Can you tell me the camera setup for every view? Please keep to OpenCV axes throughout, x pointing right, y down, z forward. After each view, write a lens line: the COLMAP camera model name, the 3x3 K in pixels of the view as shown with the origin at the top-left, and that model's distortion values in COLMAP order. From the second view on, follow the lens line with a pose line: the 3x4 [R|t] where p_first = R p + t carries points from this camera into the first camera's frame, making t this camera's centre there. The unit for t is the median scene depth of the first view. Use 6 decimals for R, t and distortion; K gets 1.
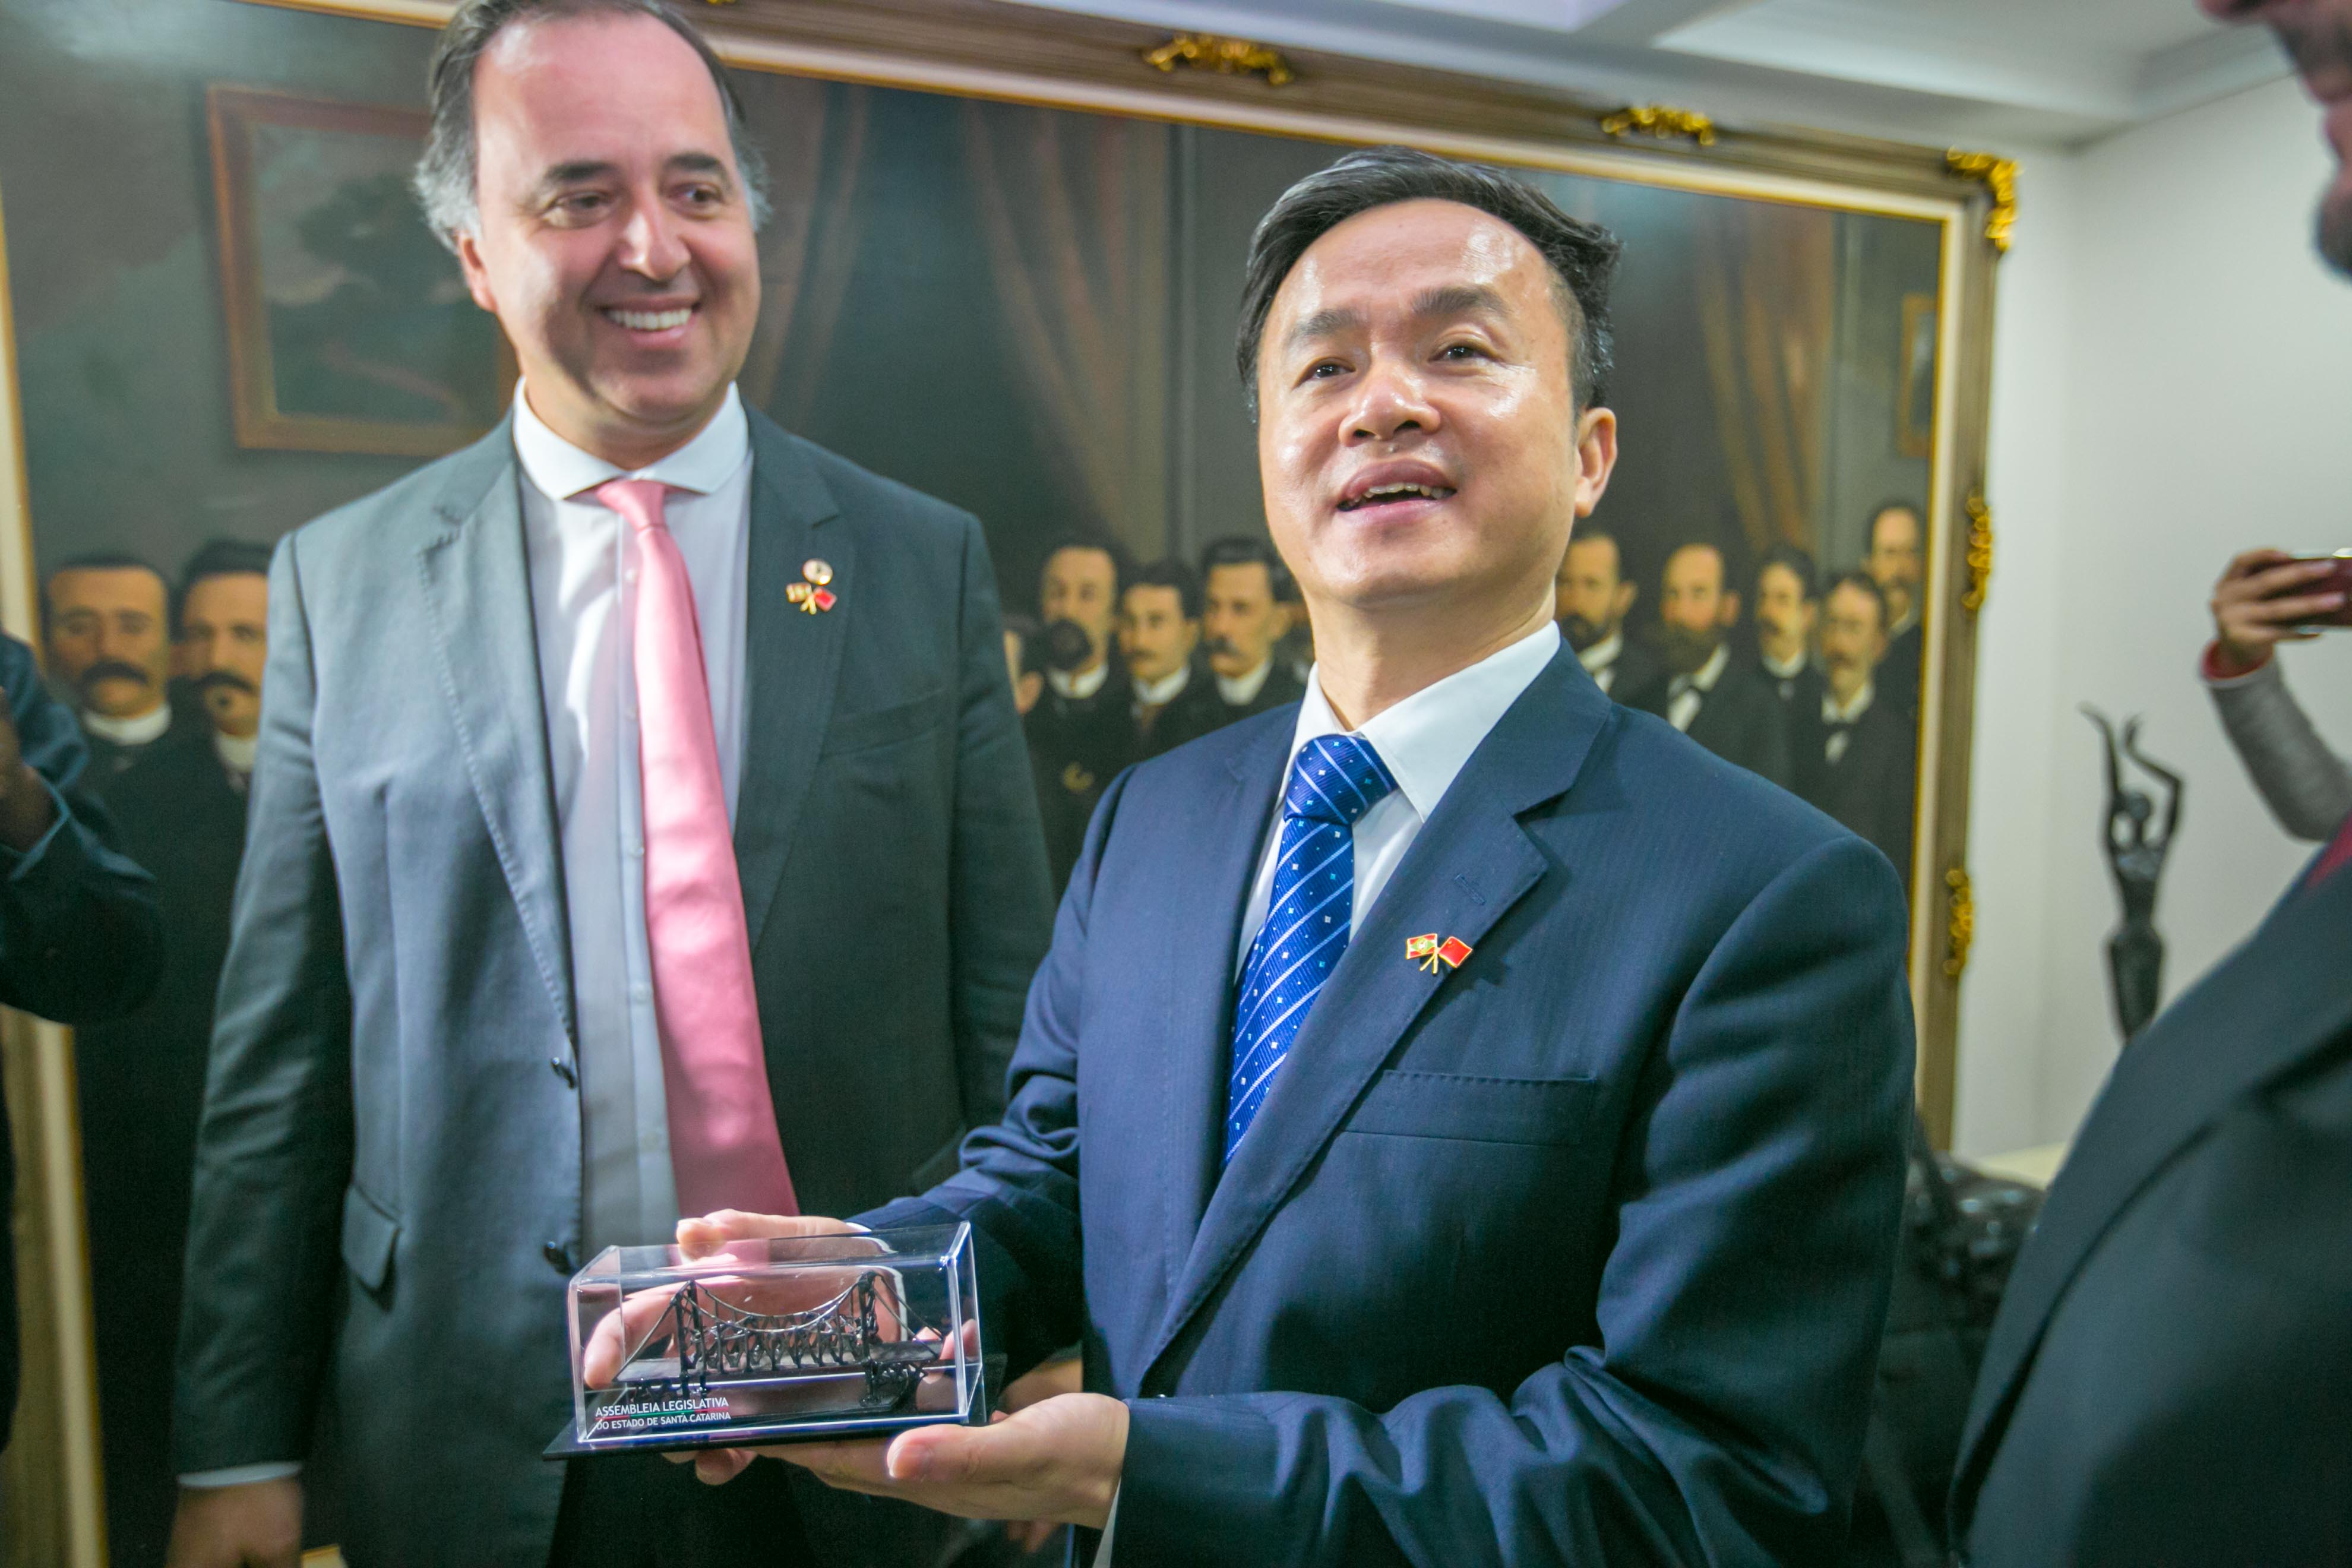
lens RADIAL K [[1607.2, 0, 1152.9], [0, 1607.2, 783.8], [0, 0, 1]] dist [-0.015224, 0.011923]
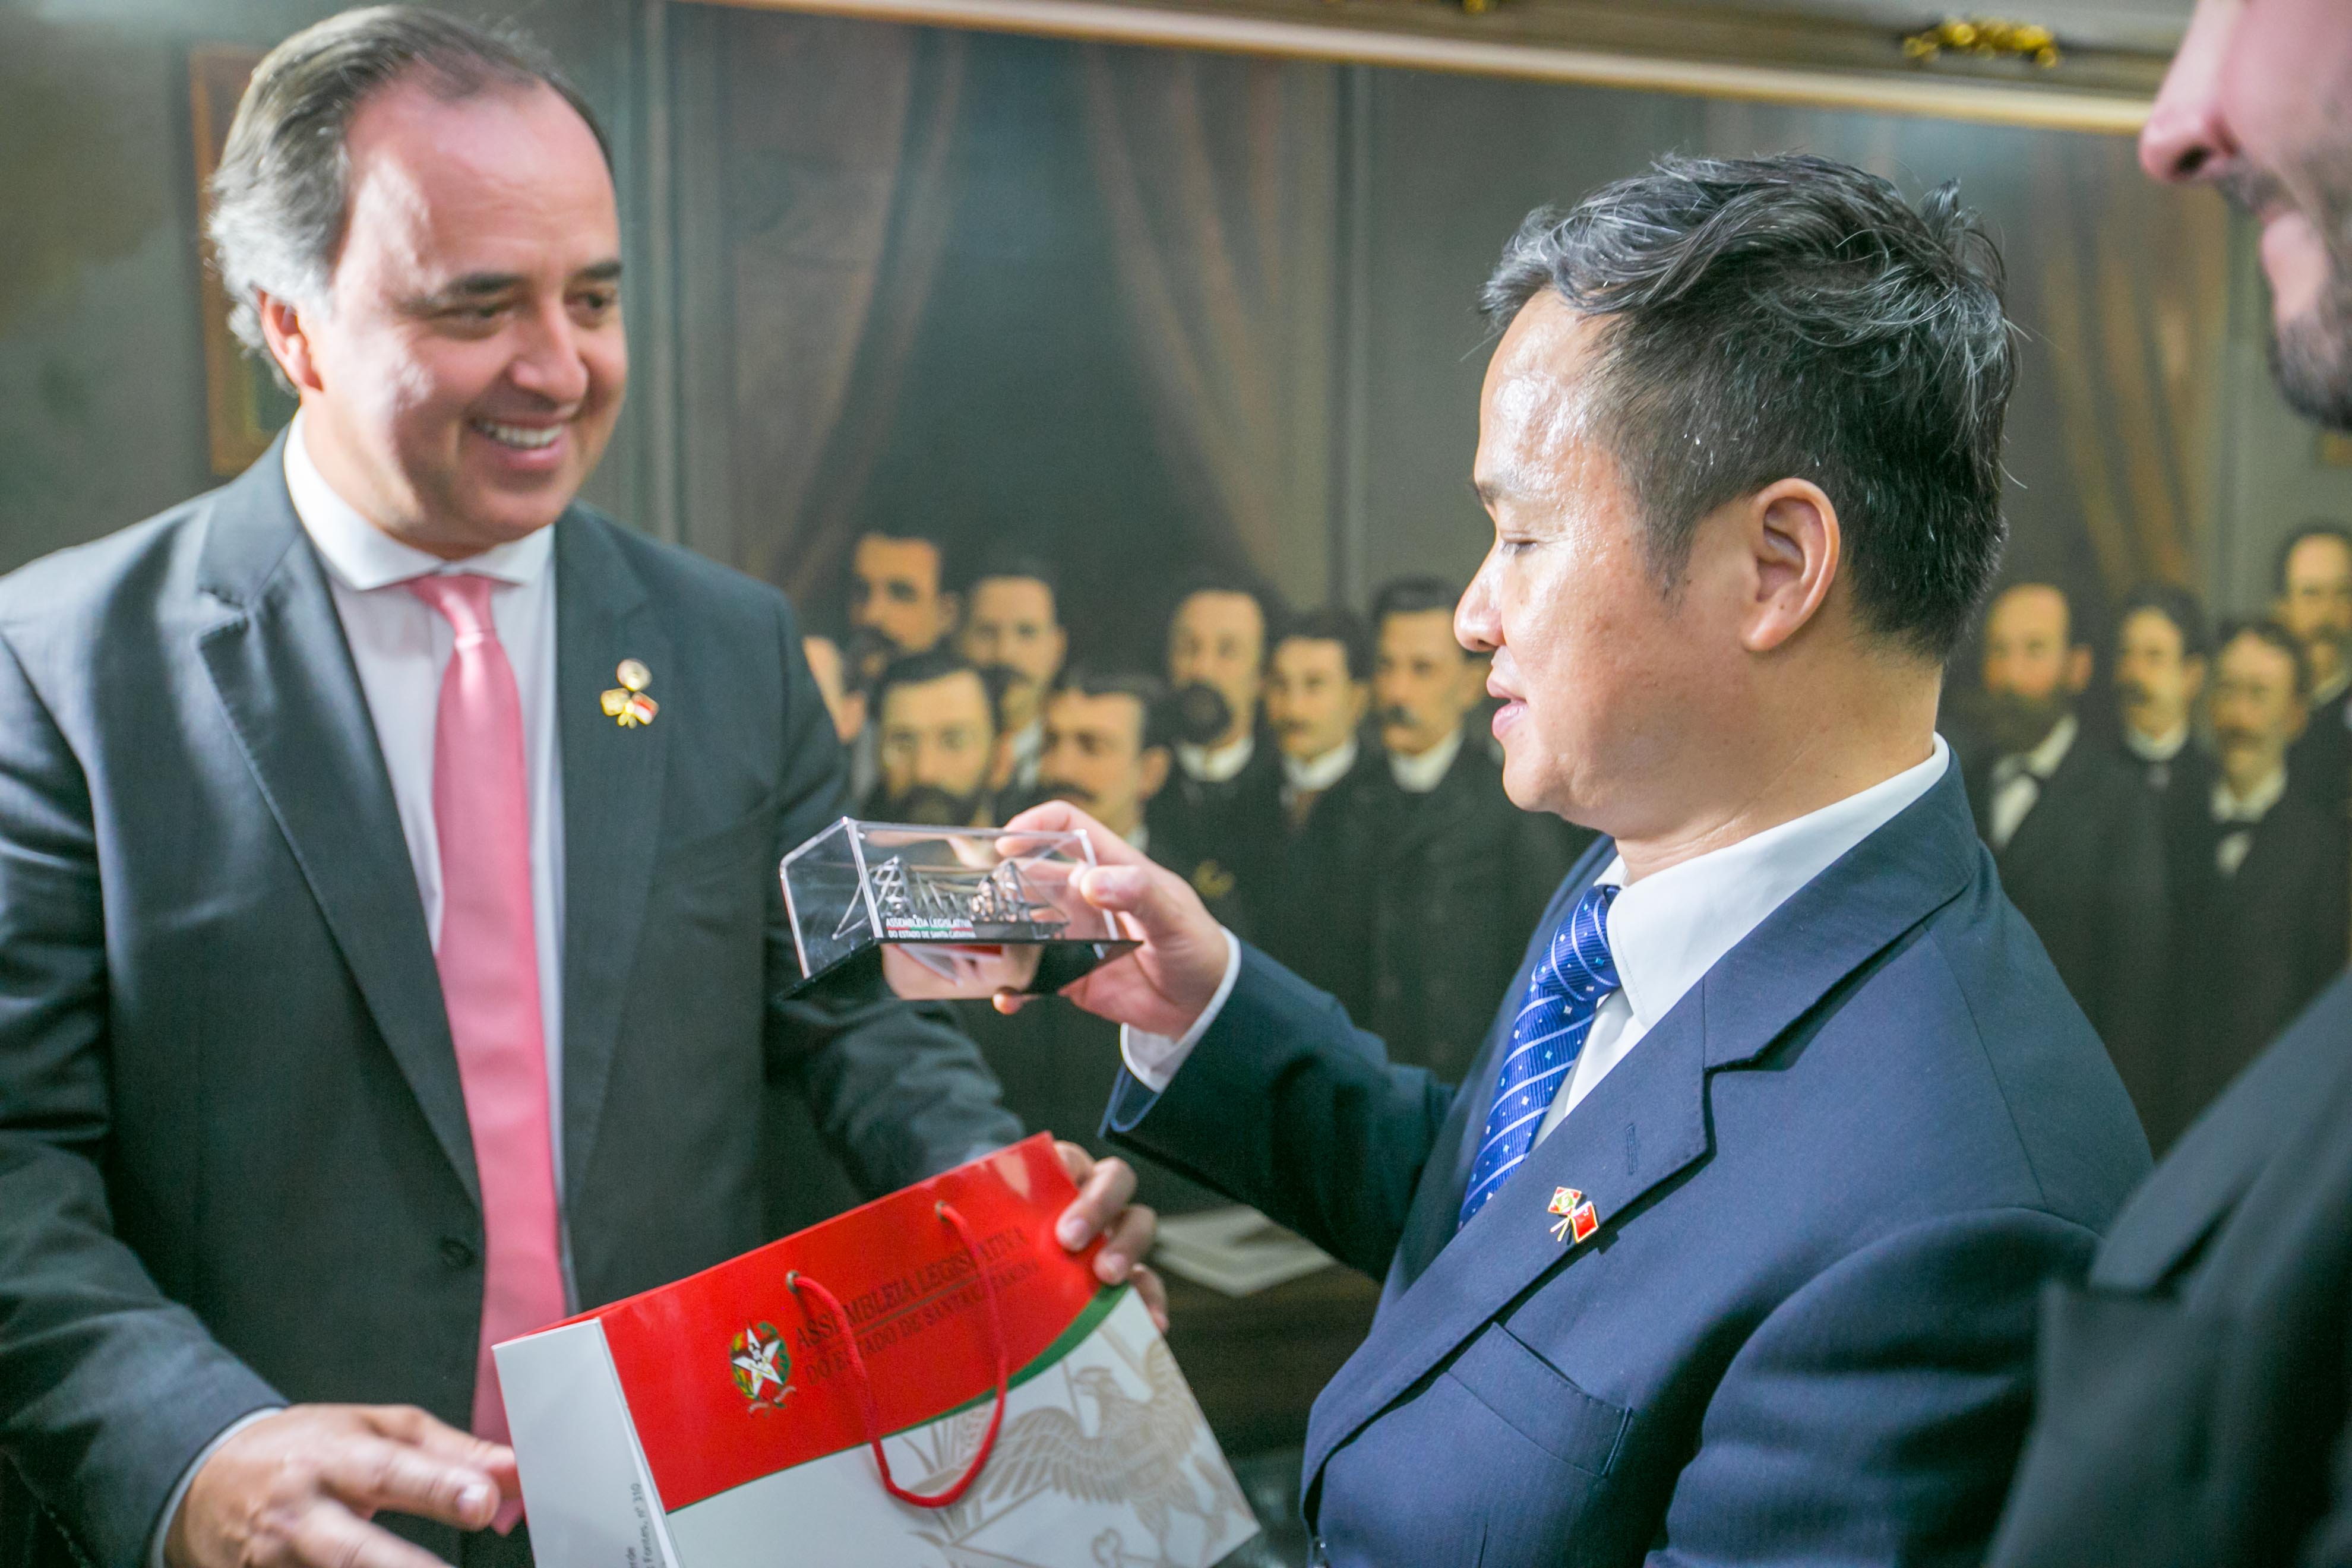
lens RADIAL K [[2269.7, 0, 1193.8], [0, 2269.7, 793.7], [0, 0, 1]] dist [0.046096, 0.000000]
pose [[0.997569, 0.012192, -0.068613, 0.019735], [-0.014810, 0.999176, -0.037780, -0.003800], [0.068096, 0.038704, 0.996928, -0.115836]]
